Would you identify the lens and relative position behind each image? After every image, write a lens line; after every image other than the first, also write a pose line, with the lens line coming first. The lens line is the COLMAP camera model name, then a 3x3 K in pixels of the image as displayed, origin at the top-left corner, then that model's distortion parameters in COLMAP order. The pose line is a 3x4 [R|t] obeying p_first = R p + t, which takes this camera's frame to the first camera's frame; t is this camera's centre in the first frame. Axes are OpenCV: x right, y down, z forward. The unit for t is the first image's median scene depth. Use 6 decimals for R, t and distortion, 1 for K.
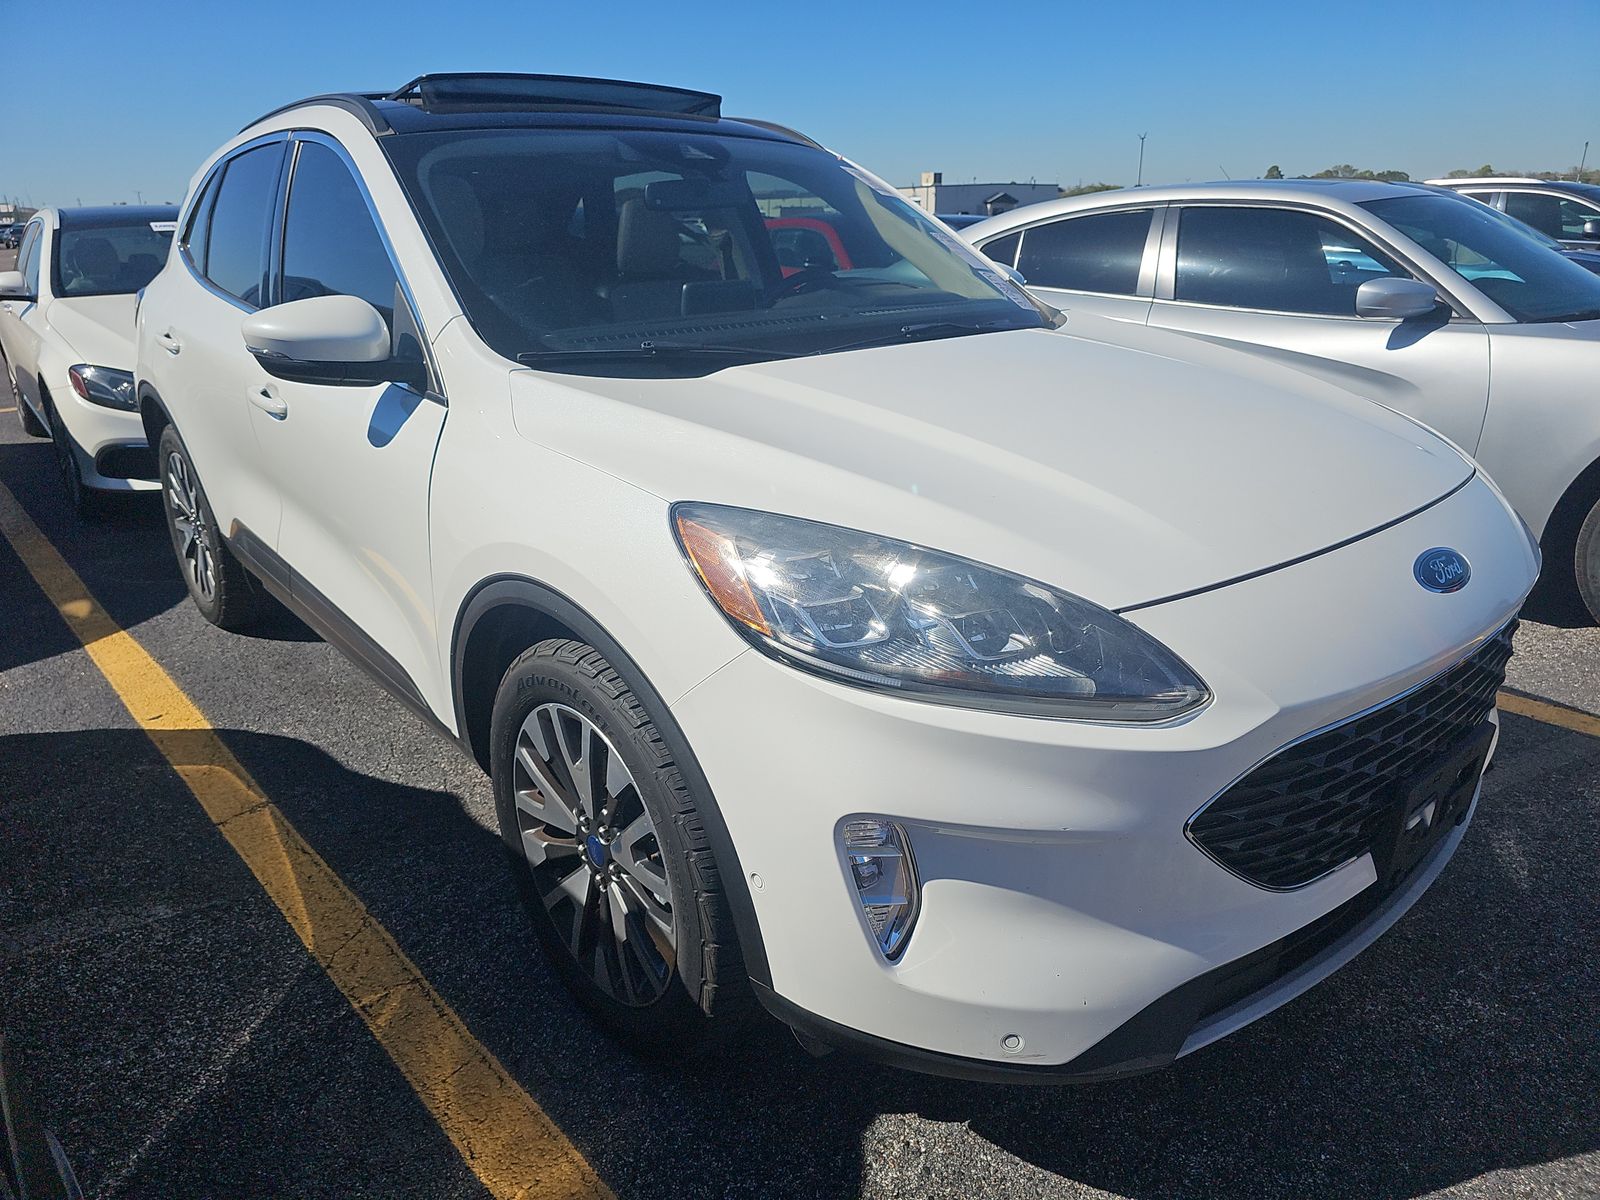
lens RADIAL K [[1149.3, 0, 799.2], [0, 1149.3, 490.8], [0, 0, 1]] dist [0.094595, -0.096825]
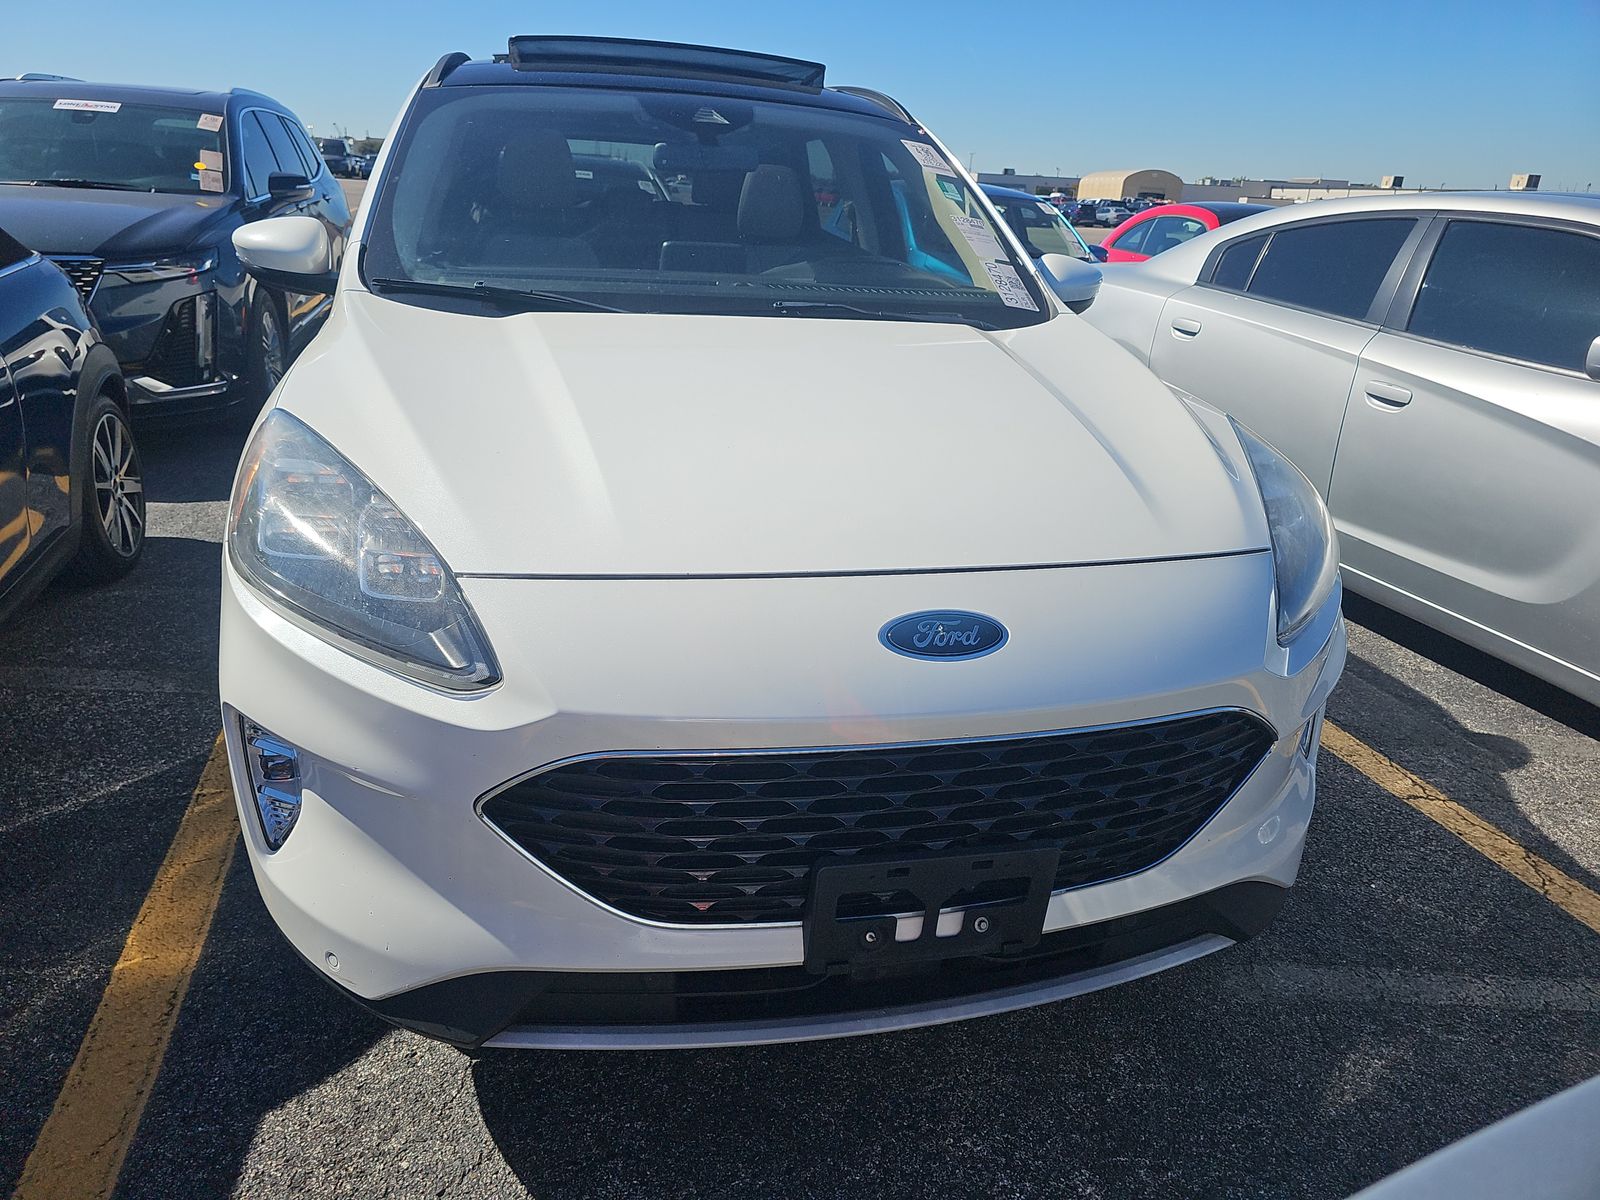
lens RADIAL K [[1149.3, 0, 799.2], [0, 1149.3, 490.8], [0, 0, 1]] dist [0.094595, -0.096825]
pose [[0.879609, 0.182286, -0.439385, 0.557261], [-0.176645, 0.982787, 0.054098, -0.040963], [0.441683, 0.030030, 0.896668, 0.142851]]
